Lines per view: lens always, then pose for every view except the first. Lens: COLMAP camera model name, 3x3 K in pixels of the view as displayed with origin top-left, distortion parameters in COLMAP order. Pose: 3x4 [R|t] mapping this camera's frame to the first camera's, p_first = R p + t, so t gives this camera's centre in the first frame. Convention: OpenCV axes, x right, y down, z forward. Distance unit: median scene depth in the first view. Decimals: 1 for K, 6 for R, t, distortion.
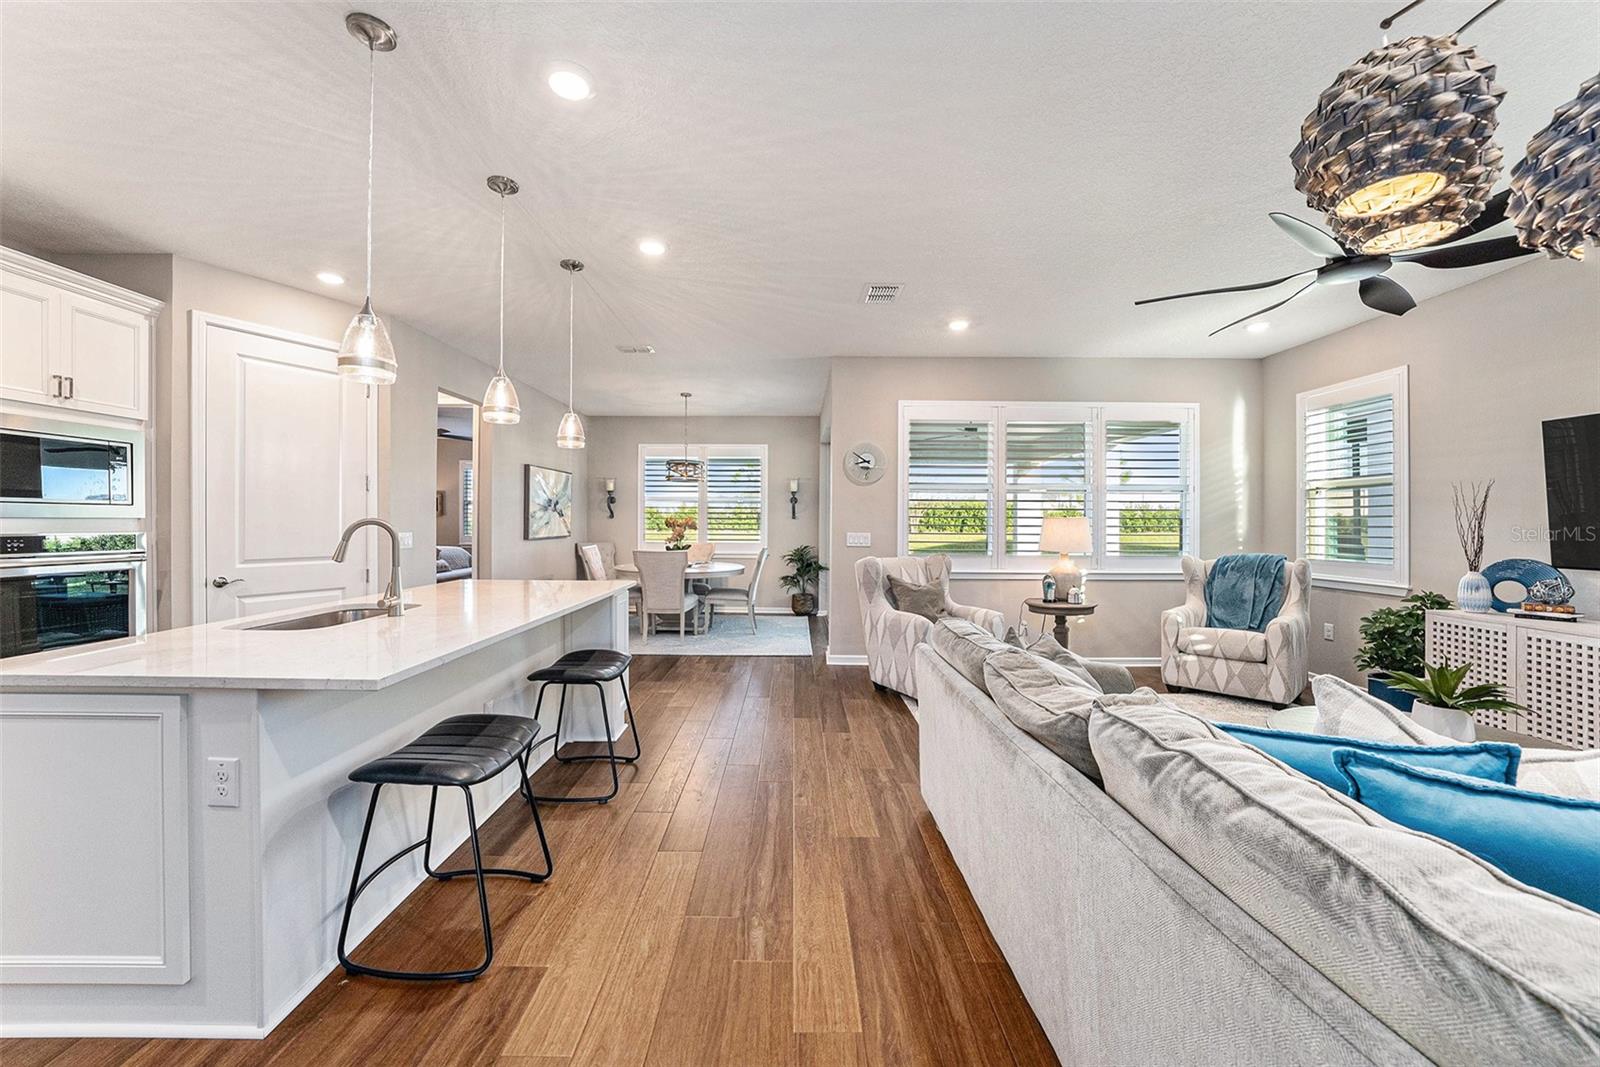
lens RADIAL K [[600.1, 0, 799.6], [0, 600.1, 515.7], [0, 0, 1]] dist [-0.027681, 0.007338]
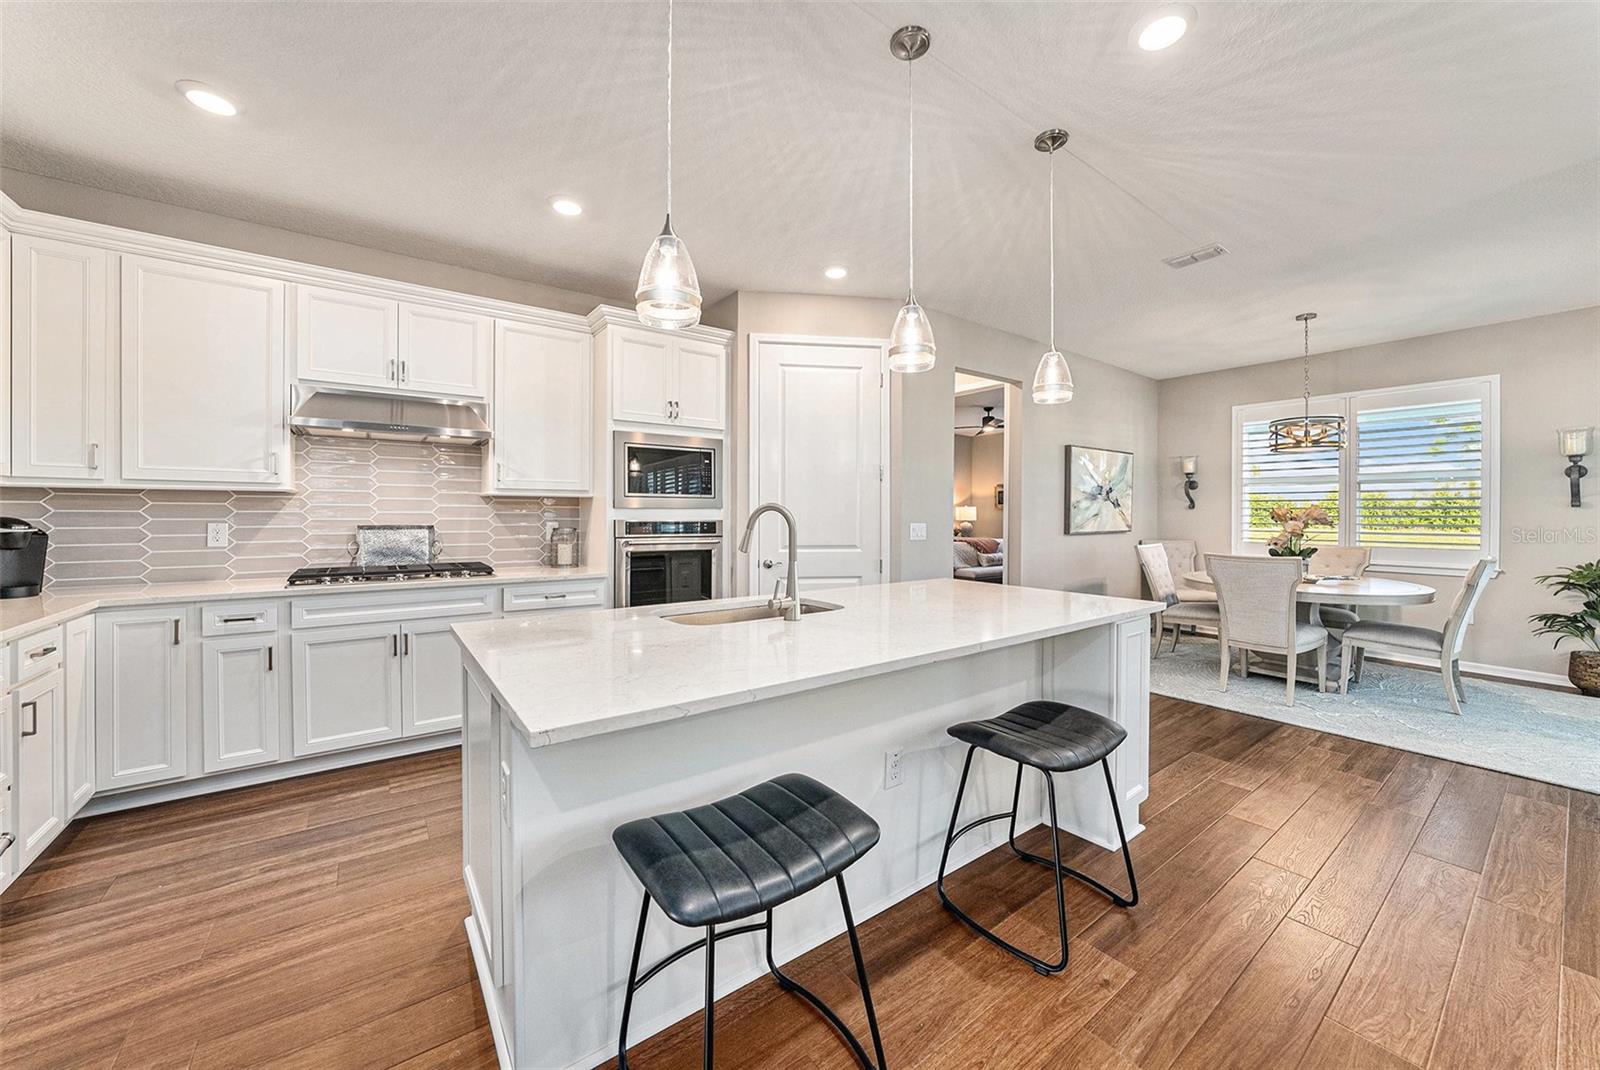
lens RADIAL K [[600.1, 0, 799.6], [0, 600.1, 517.2], [0, 0, 1]] dist [-0.027681, 0.007338]
pose [[0.591041, 0.002226, -0.806639, 0.001528], [0.007020, 0.999944, 0.007903, 0.006946], [0.806611, -0.010334, 0.590992, 0.197442]]
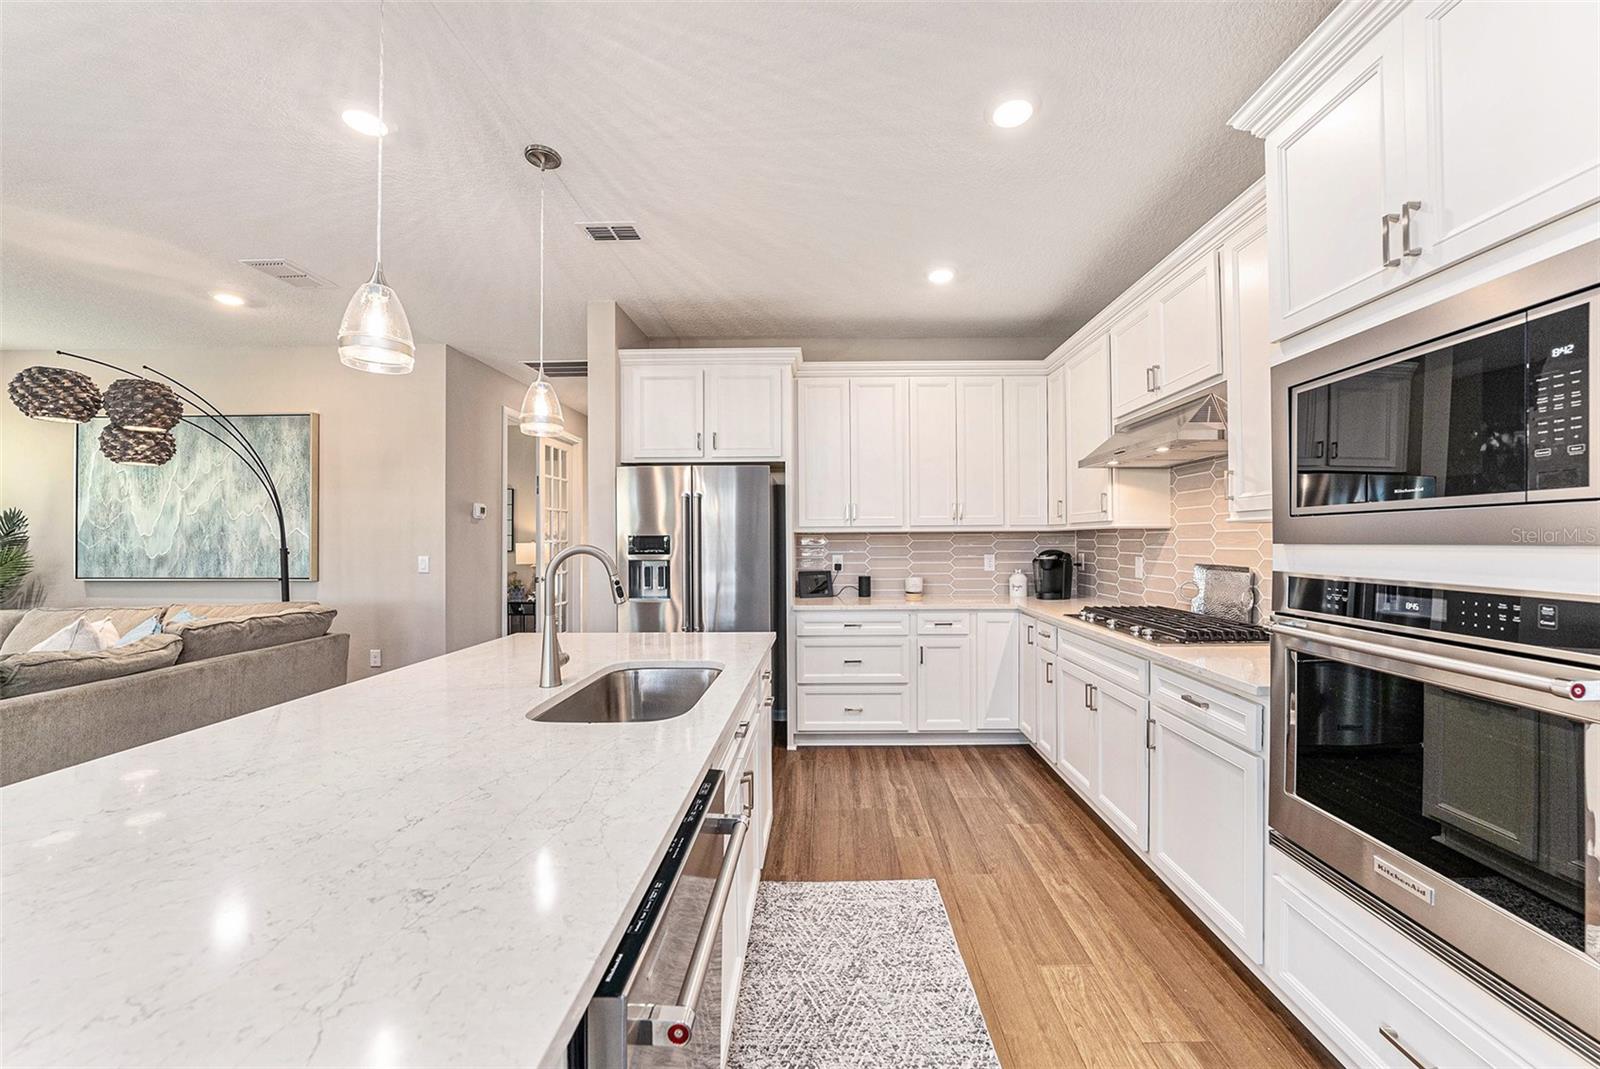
lens RADIAL K [[593.6, 0, 821.0], [0, 593.6, 538.2], [0, 0, 1]] dist [-0.029735, 0.007159]
pose [[-0.999878, 0.000383, 0.015642, -0.383427], [0.000165, 0.999903, -0.013929, 0.002283], [-0.015646, -0.013925, -0.999781, 0.644987]]
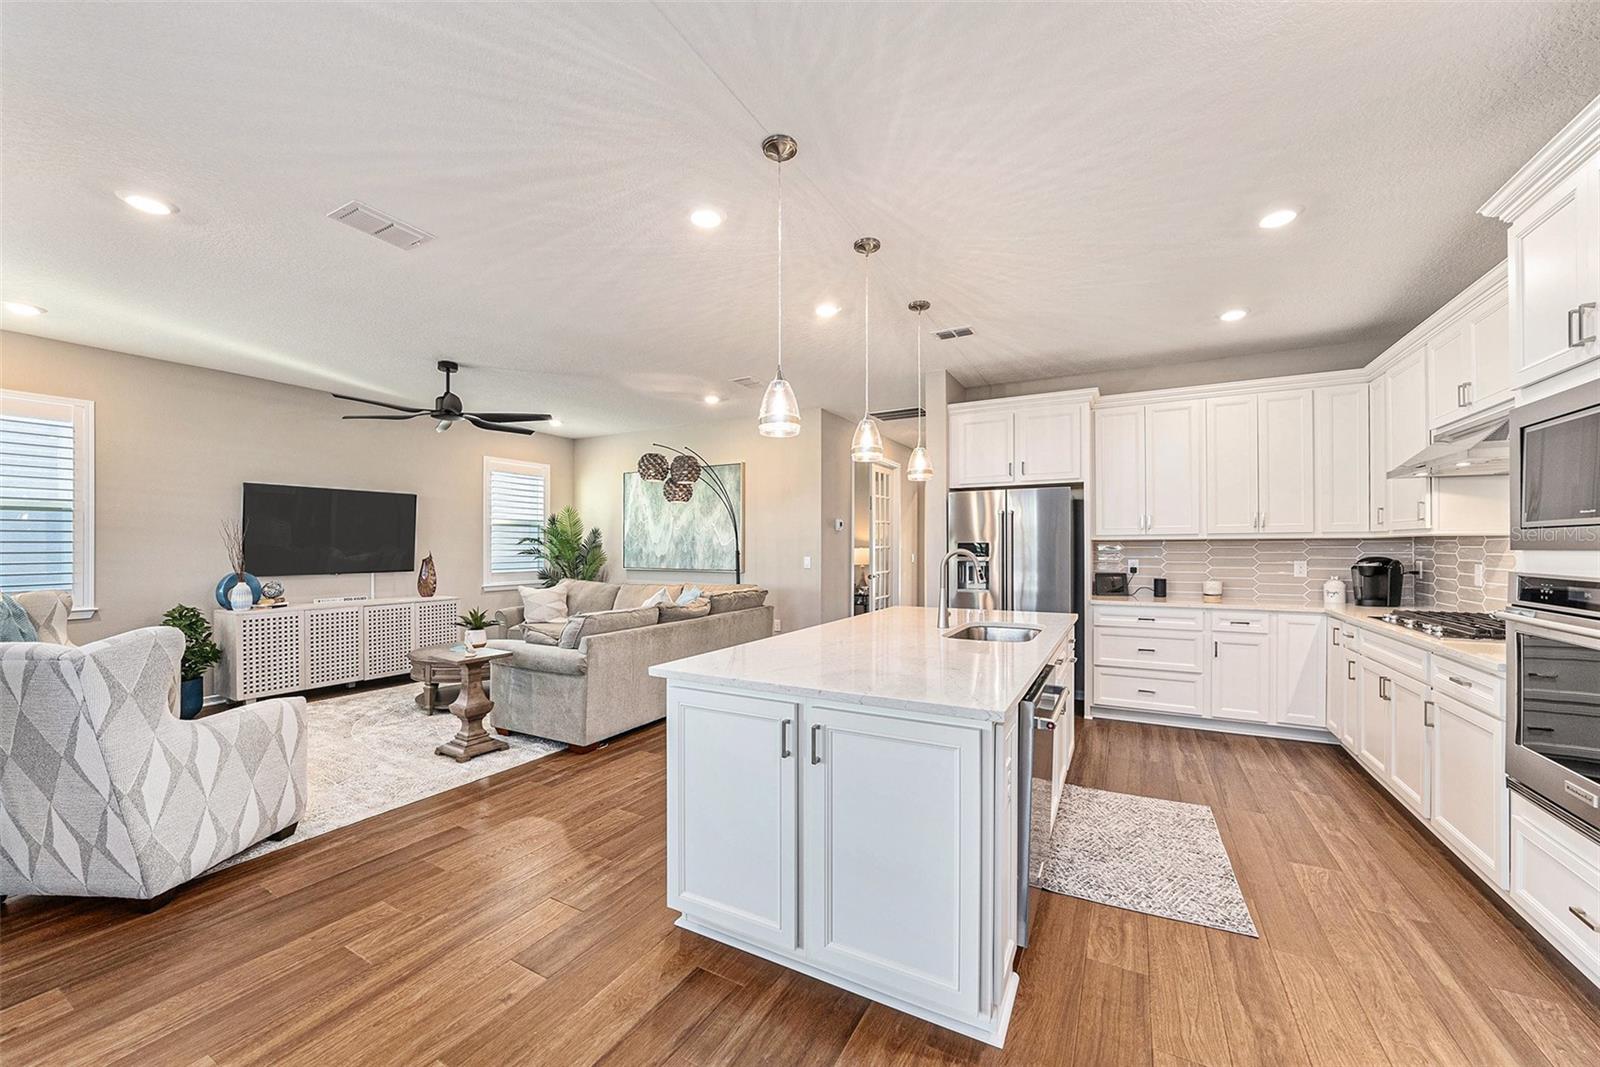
lens RADIAL K [[604.3, 0, 802.8], [0, 604.3, 547.5], [0, 0, 1]] dist [-0.020167, 0.004534]
pose [[-0.876150, -0.002918, 0.482030, -0.392016], [-0.007099, 0.999951, -0.006849, 0.004639], [-0.481986, -0.009423, -0.876128, 0.858549]]
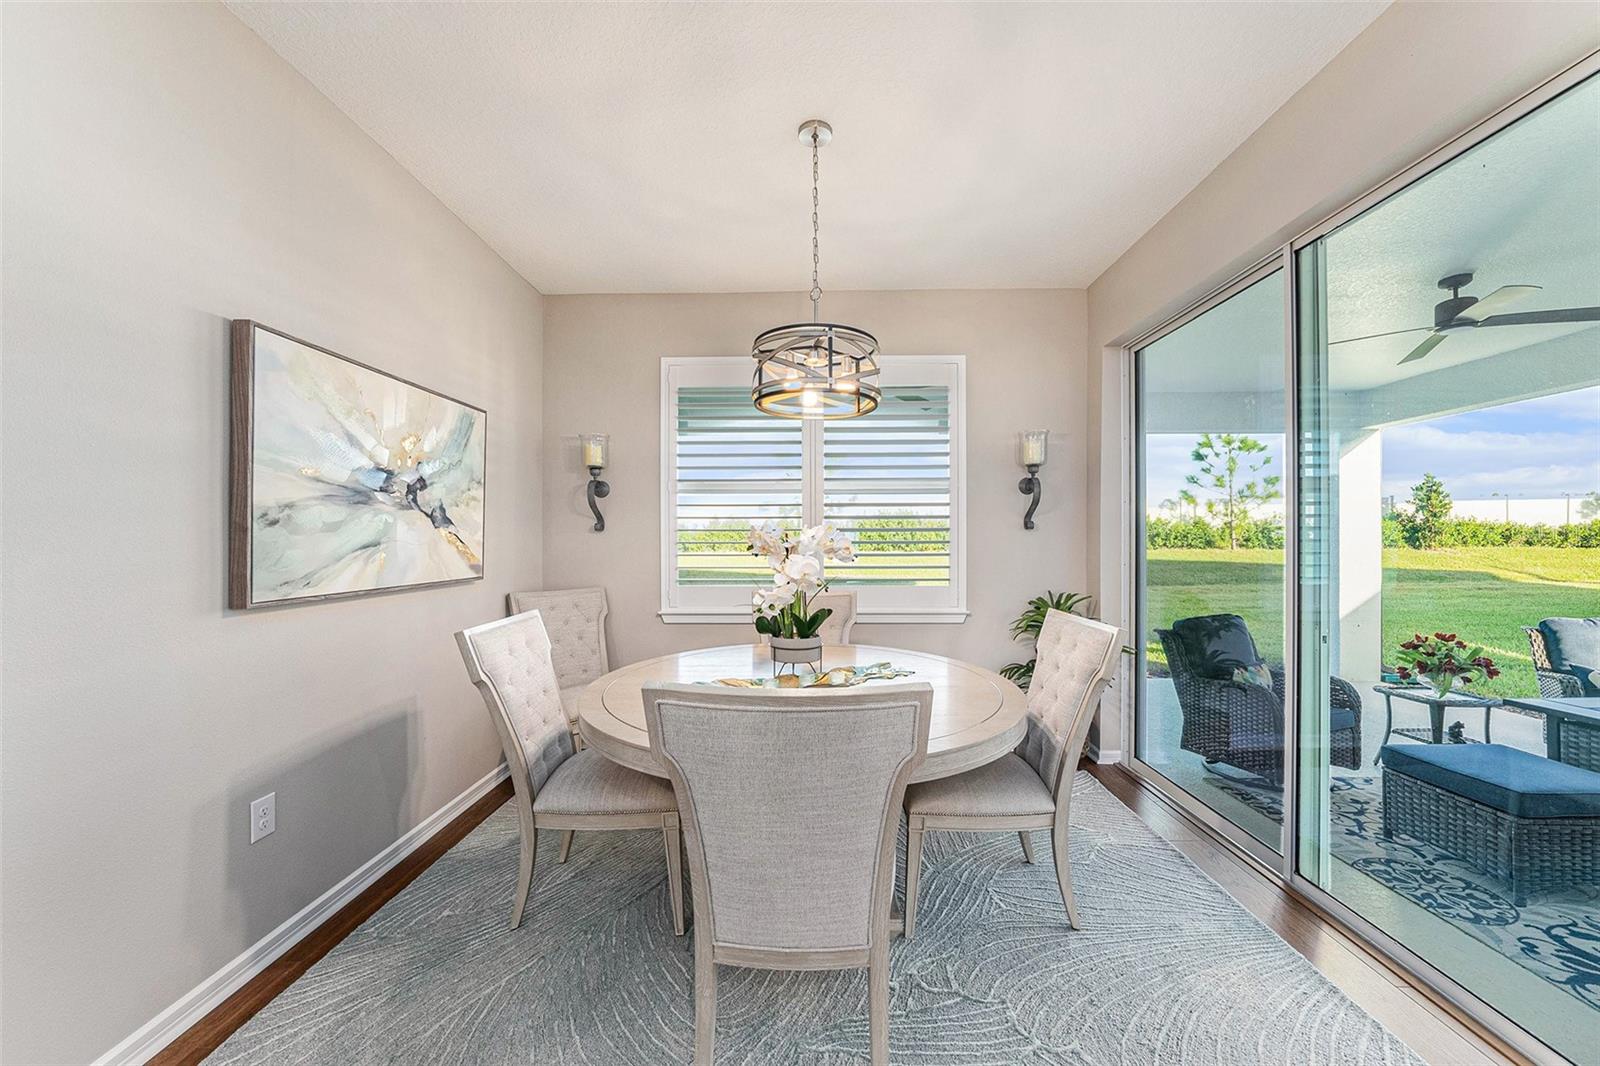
lens RADIAL K [[590.3, 0, 811.3], [0, 590.3, 542.7], [0, 0, 1]] dist [-0.026868, 0.007191]
pose [[0.999921, -0.006894, -0.010466, -0.210679], [0.007042, 0.999875, 0.014182, 0.009628], [0.010367, -0.014254, 0.999845, 0.772143]]
